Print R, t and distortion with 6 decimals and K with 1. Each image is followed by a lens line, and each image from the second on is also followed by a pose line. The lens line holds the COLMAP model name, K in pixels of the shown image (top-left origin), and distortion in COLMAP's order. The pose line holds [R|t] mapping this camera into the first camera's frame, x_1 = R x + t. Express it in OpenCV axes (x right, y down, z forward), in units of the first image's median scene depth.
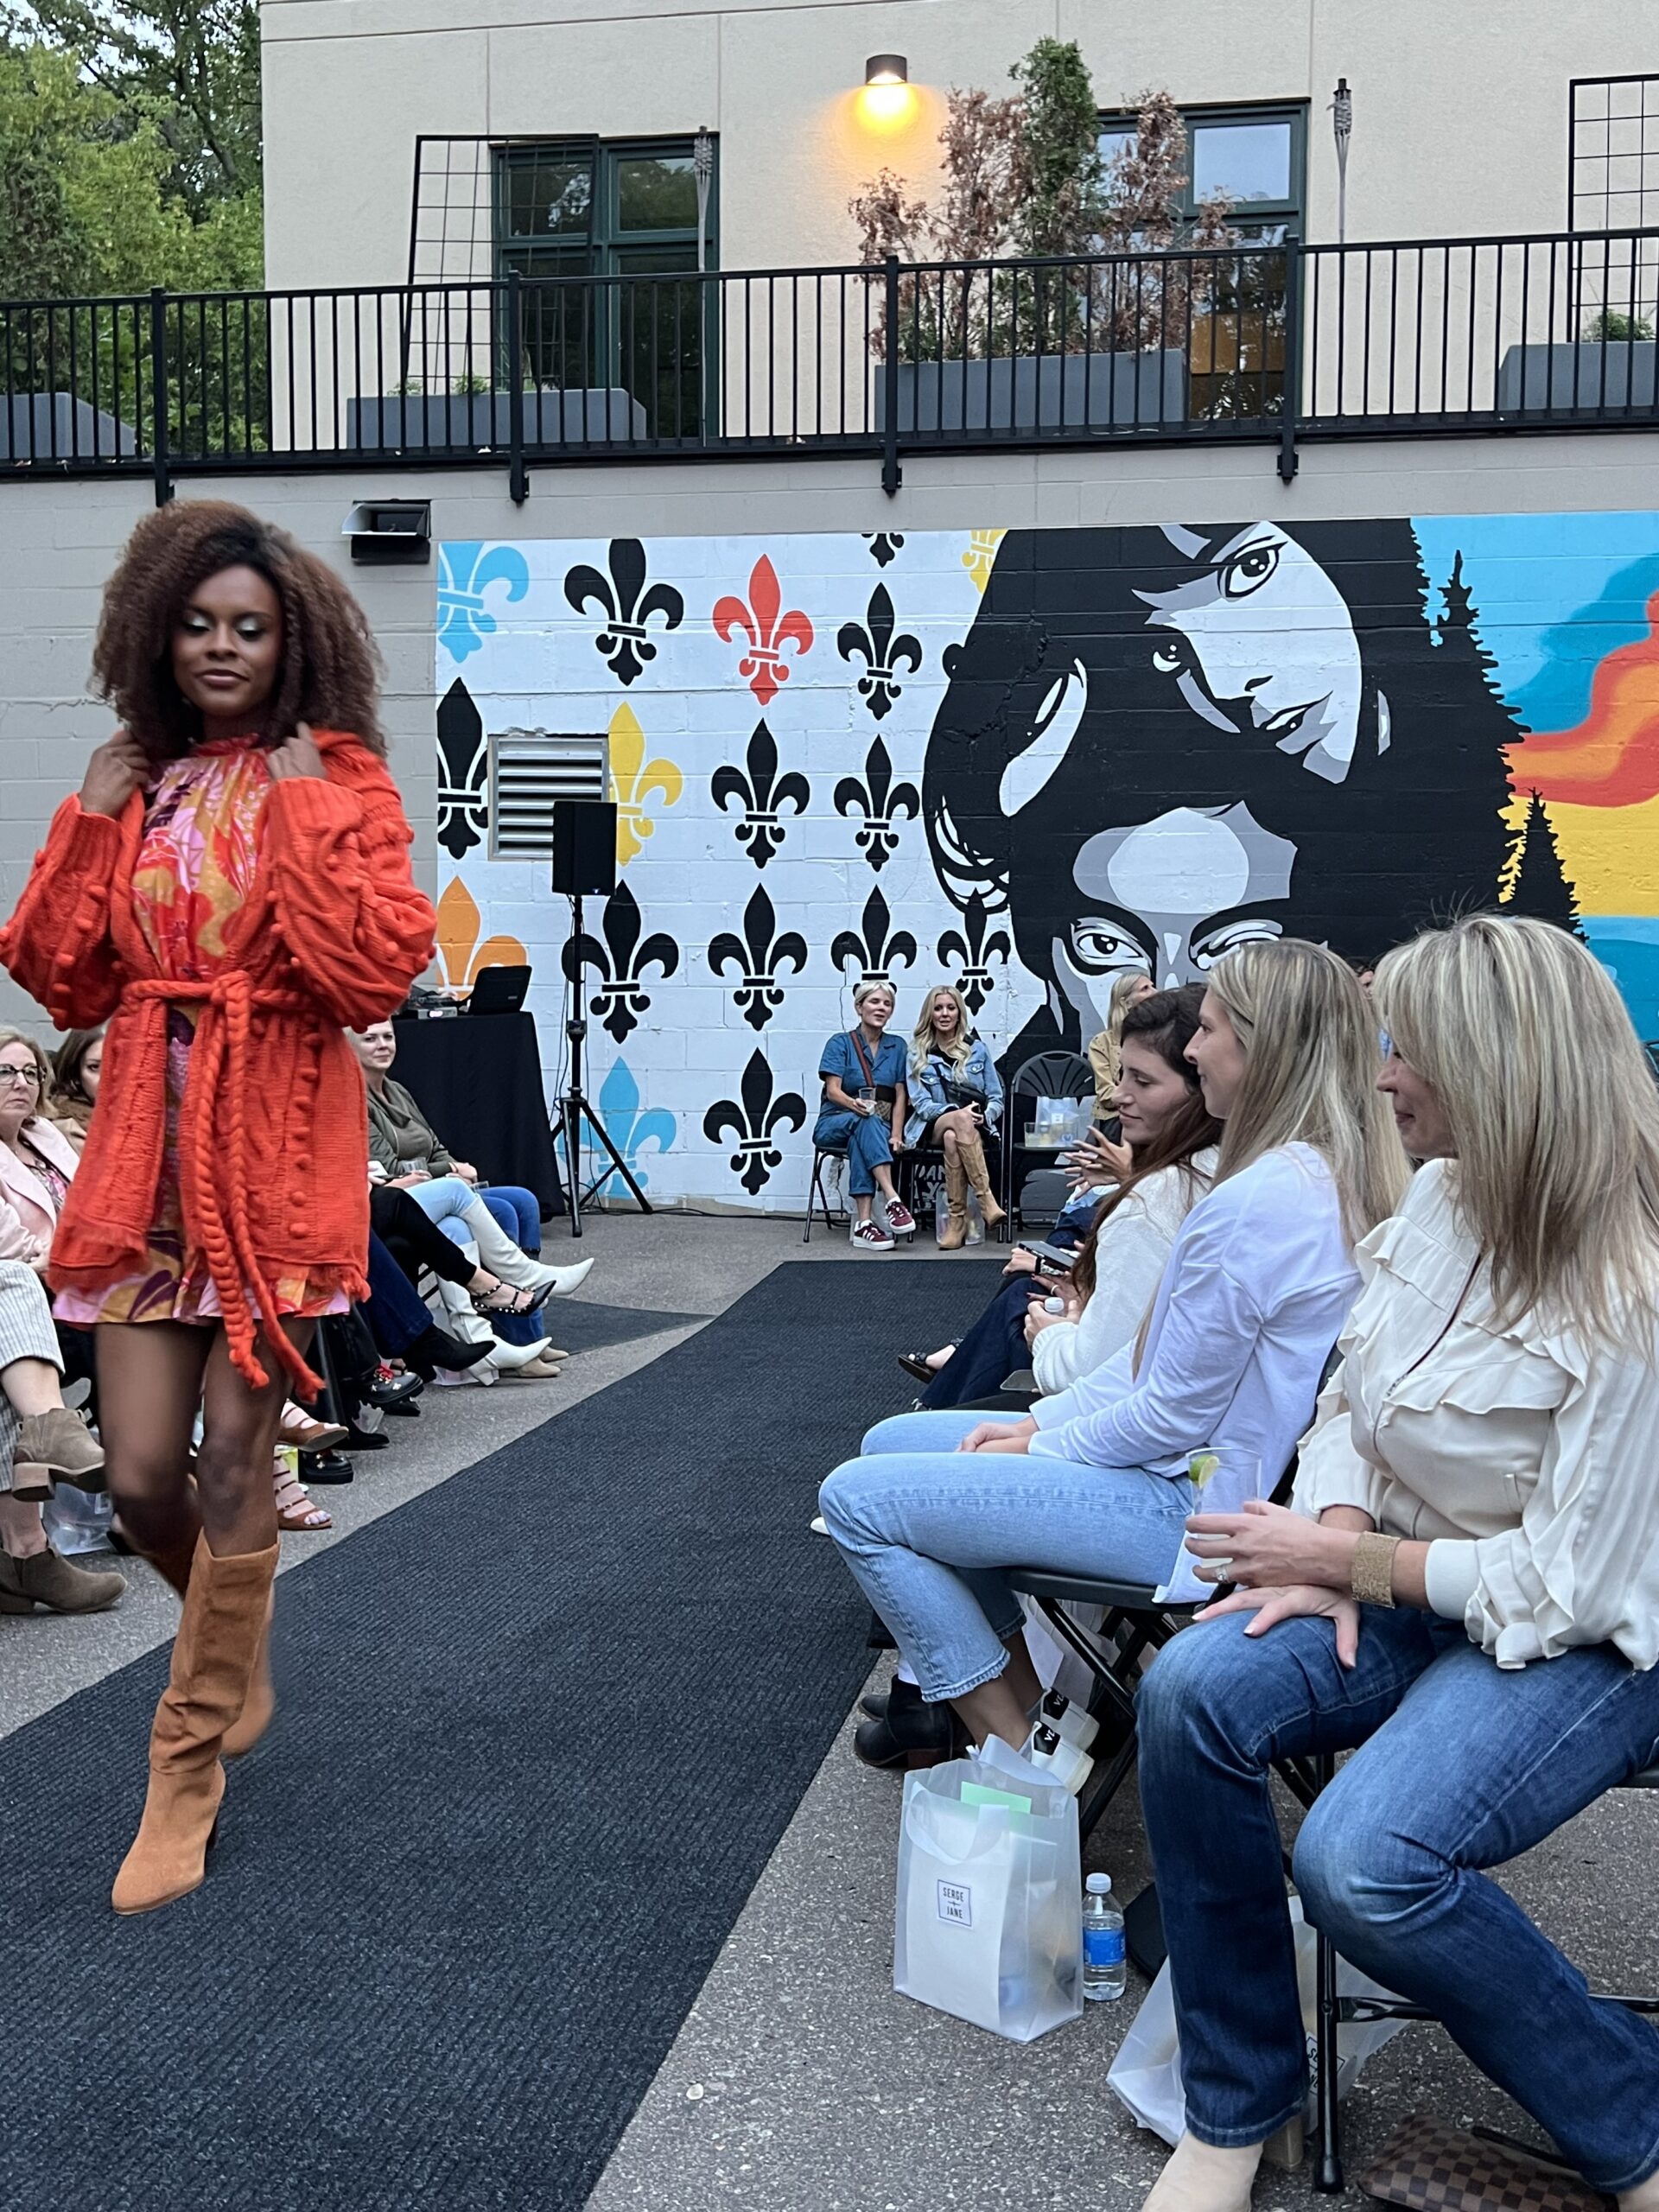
lens RADIAL K [[2213.8, 0, 854.1], [0, 2213.8, 1107.9], [0, 0, 1]] dist [0.188865, -0.566222]
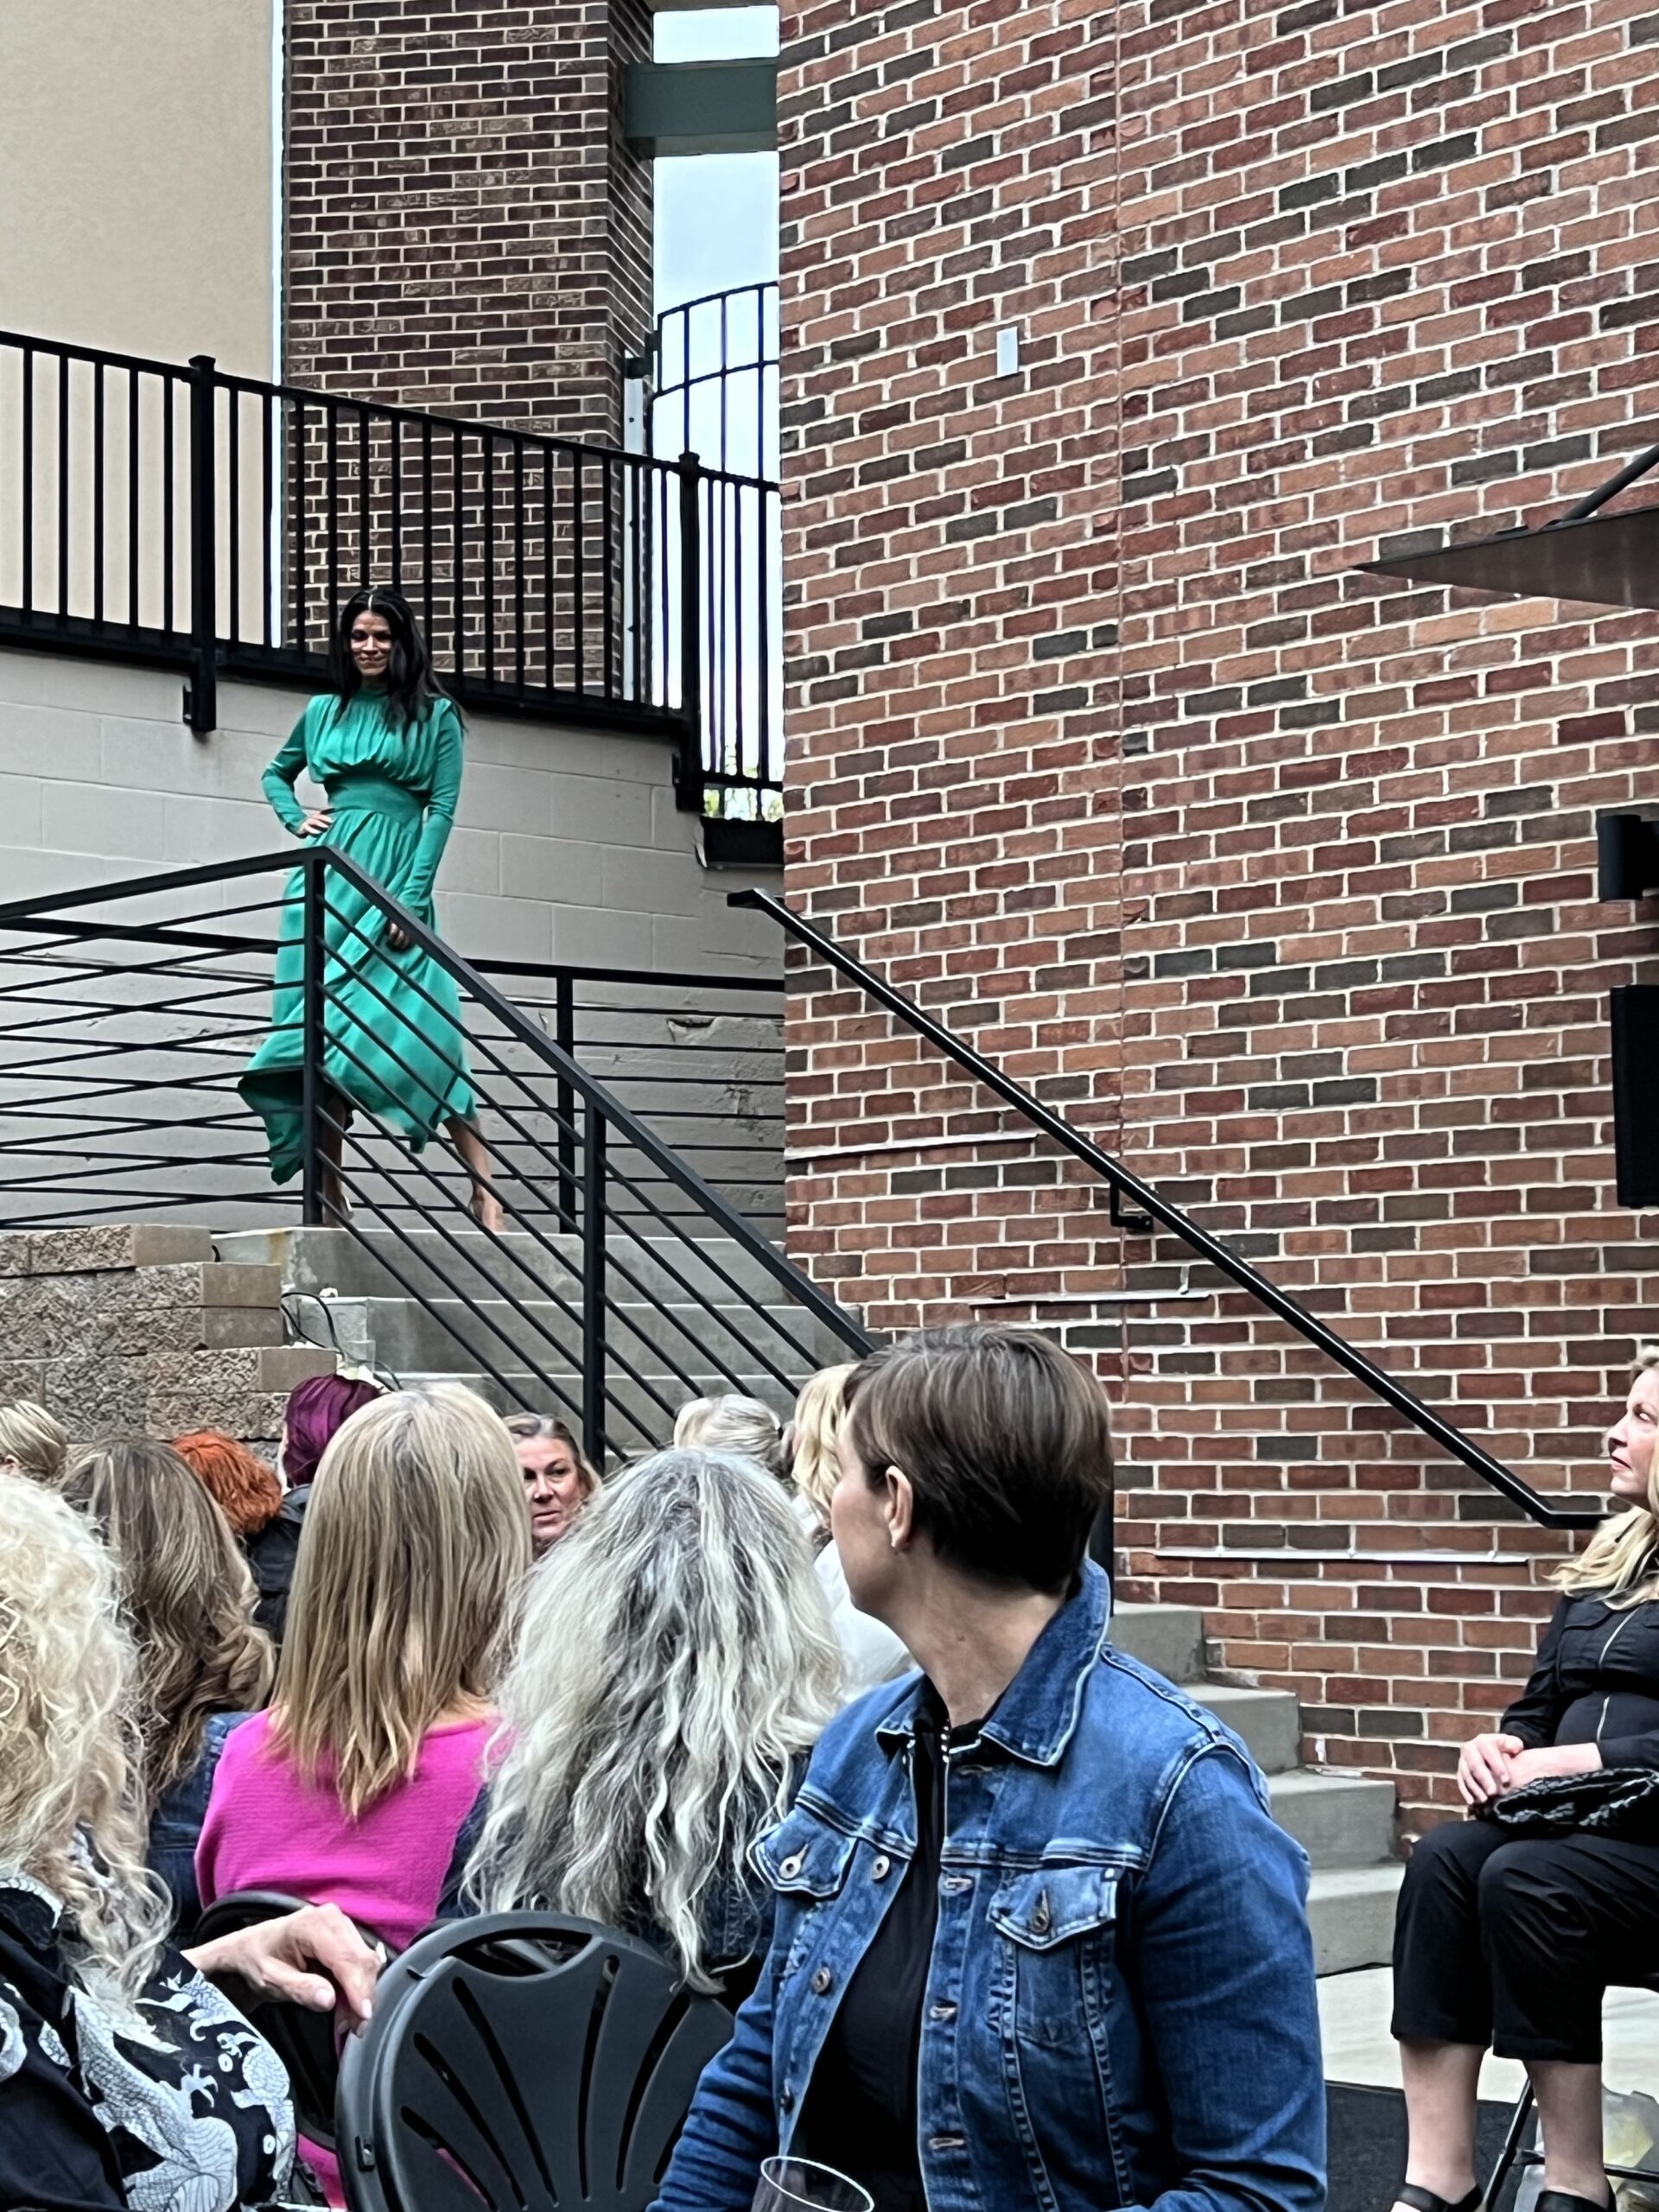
lens RADIAL K [[4465.8, 0, 829.5], [0, 4465.8, 1106.0], [0, 0, 1]] dist [0.227412, -0.827462]
pose [[0.626349, 0.051139, 0.777864, -0.801637], [0.068836, 0.990320, -0.120534, -0.021844], [-0.776498, 0.129041, 0.616765, 0.147970]]
